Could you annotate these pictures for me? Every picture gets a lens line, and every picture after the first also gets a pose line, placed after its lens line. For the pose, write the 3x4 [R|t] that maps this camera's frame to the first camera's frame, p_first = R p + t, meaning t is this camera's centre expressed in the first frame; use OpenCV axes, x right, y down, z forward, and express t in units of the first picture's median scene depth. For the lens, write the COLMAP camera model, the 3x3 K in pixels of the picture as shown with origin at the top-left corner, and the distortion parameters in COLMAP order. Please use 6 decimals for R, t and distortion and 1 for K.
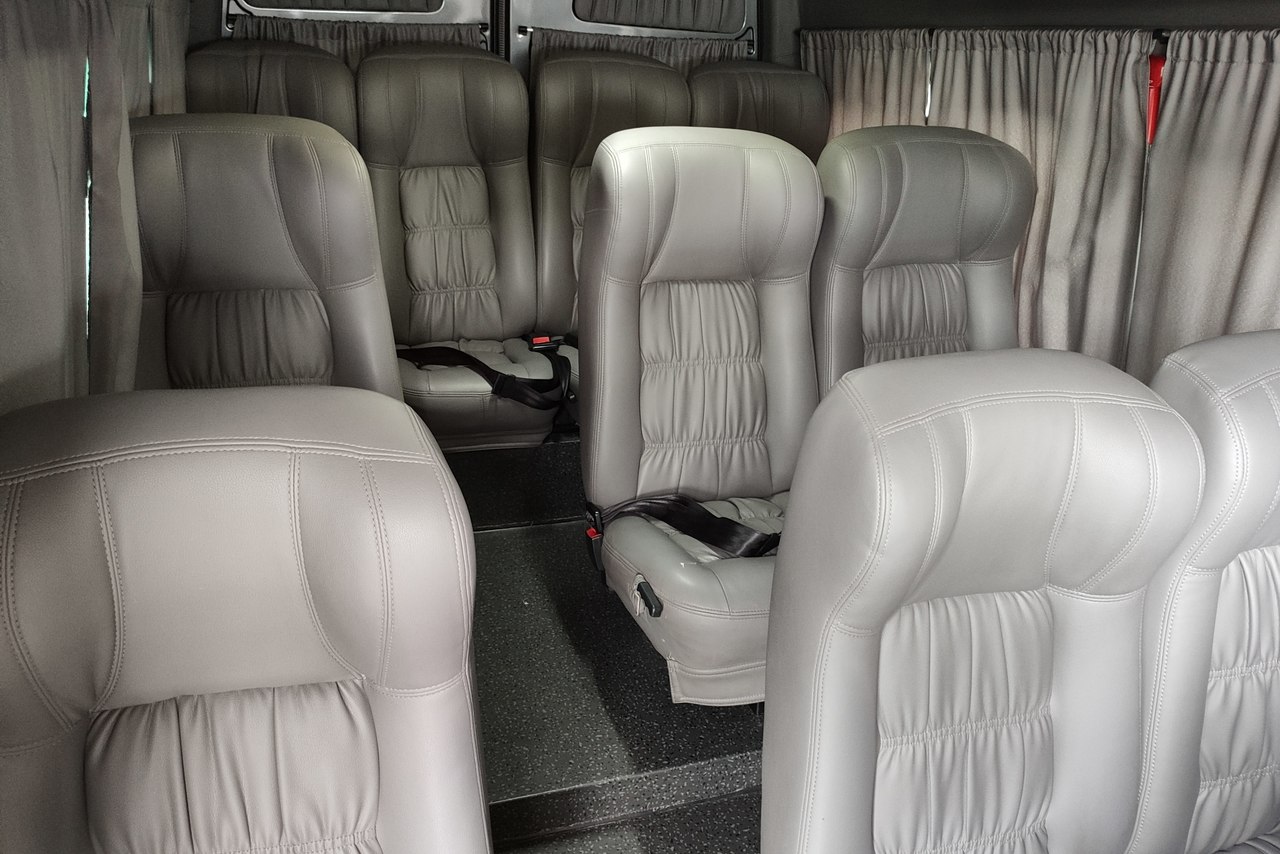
lens RADIAL K [[982.8, 0, 645.4], [0, 982.8, 428.8], [0, 0, 1]] dist [0.077792, -0.110214]
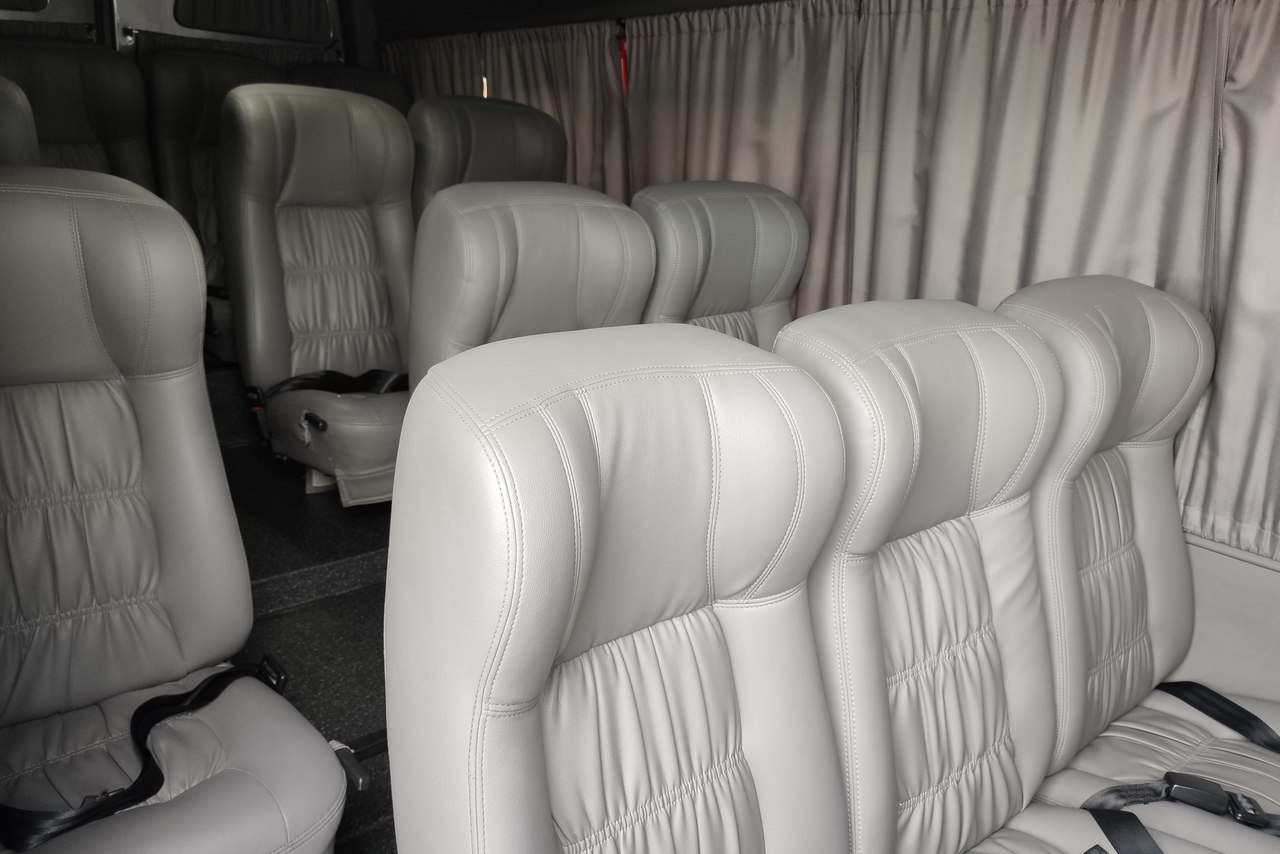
lens RADIAL K [[982.8, 0, 645.4], [0, 982.8, 428.8], [0, 0, 1]] dist [0.077792, -0.110214]
pose [[0.923806, -0.107047, 0.367591, -0.063644], [0.134316, 0.989709, -0.049340, 0.257850], [-0.358527, 0.094954, 0.928678, -0.314705]]
